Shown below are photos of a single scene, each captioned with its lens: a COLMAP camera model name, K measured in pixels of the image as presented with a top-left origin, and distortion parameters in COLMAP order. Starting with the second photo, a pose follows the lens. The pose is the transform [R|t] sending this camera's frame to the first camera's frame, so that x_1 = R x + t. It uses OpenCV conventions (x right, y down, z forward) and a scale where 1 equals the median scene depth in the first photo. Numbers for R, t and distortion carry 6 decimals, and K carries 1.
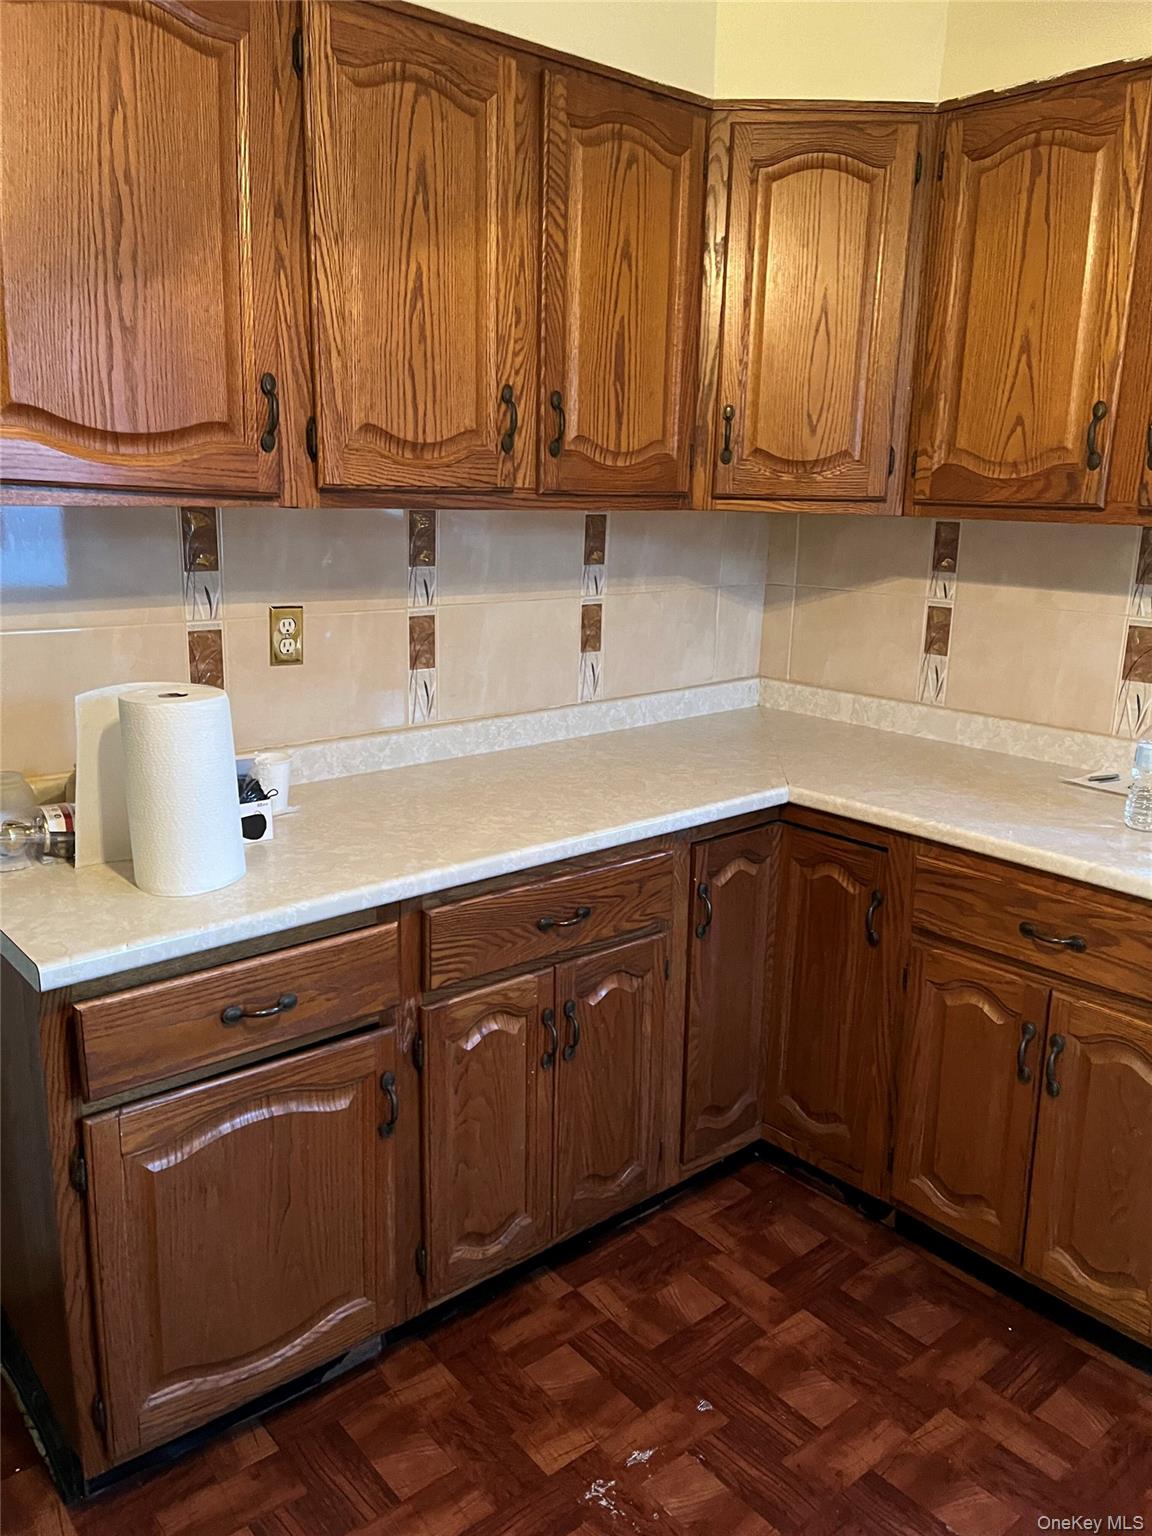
lens RADIAL K [[1156.3, 0, 569.4], [0, 1156.3, 763.4], [0, 0, 1]] dist [0.107722, -0.138939]
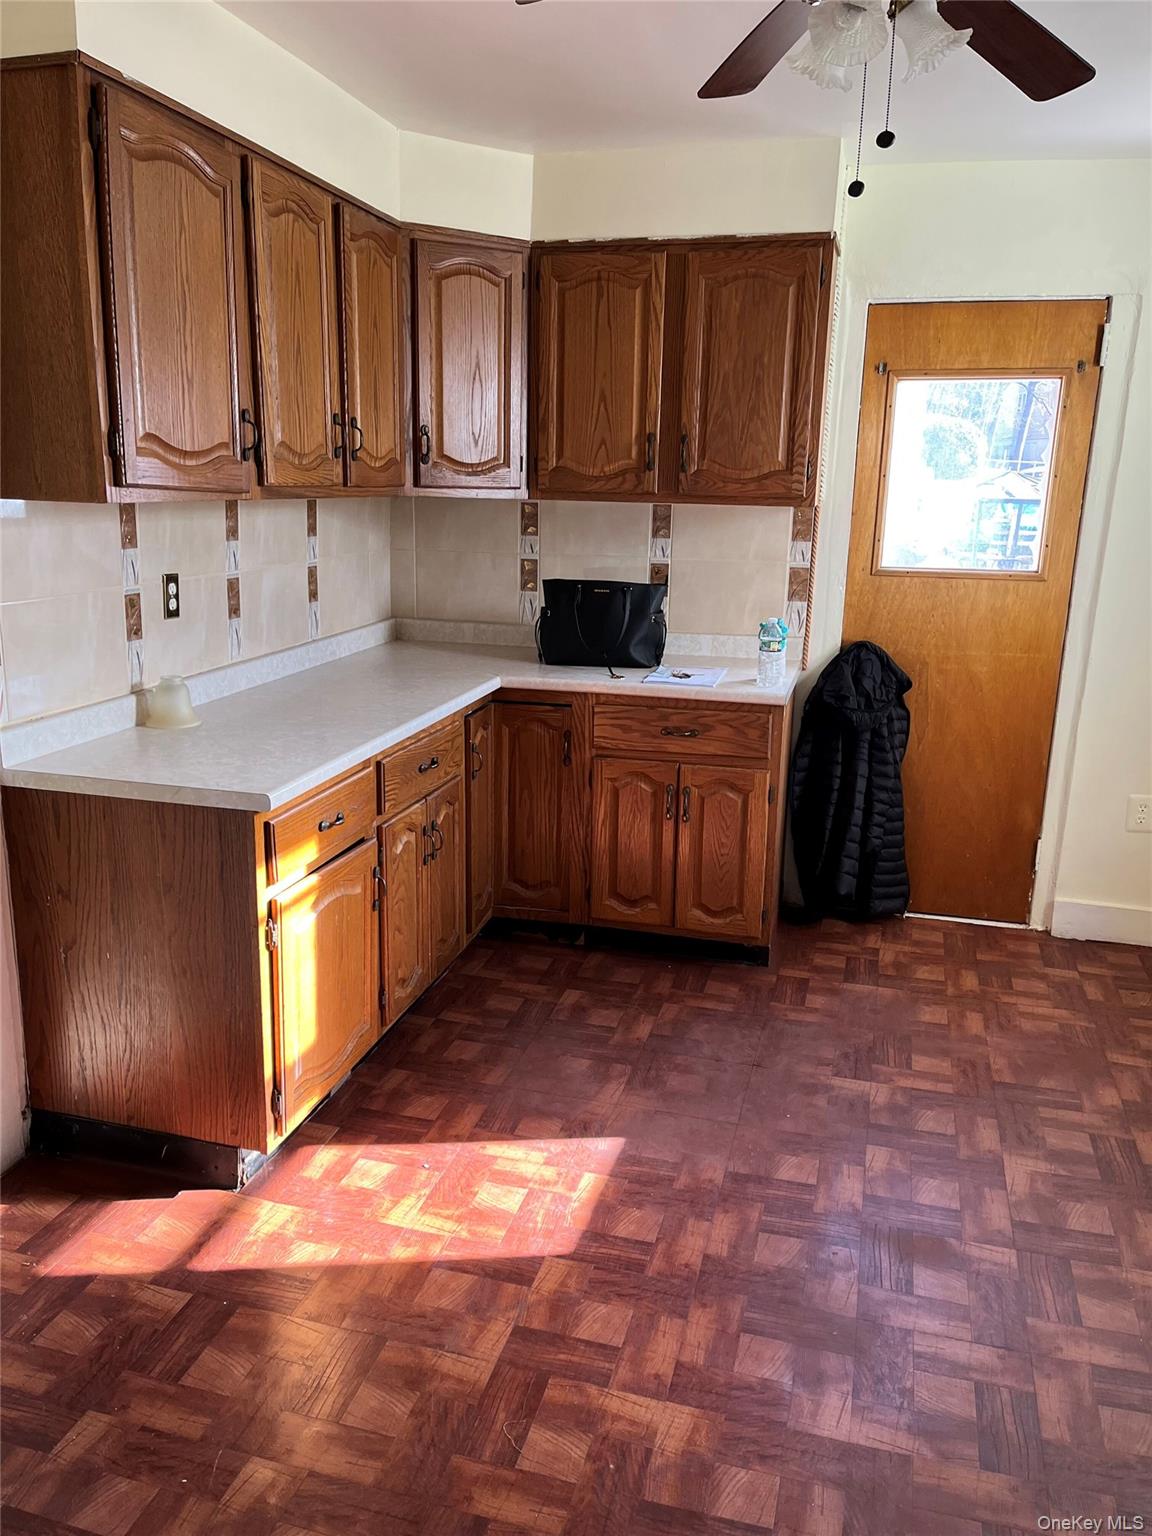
lens RADIAL K [[1158.4, 0, 578.1], [0, 1158.4, 758.1], [0, 0, 1]] dist [0.068132, -0.082602]
pose [[0.821142, -0.137650, 0.553875, -0.656665], [0.128507, 0.990151, 0.055558, 0.061048], [-0.556068, 0.025556, 0.830744, -0.364622]]
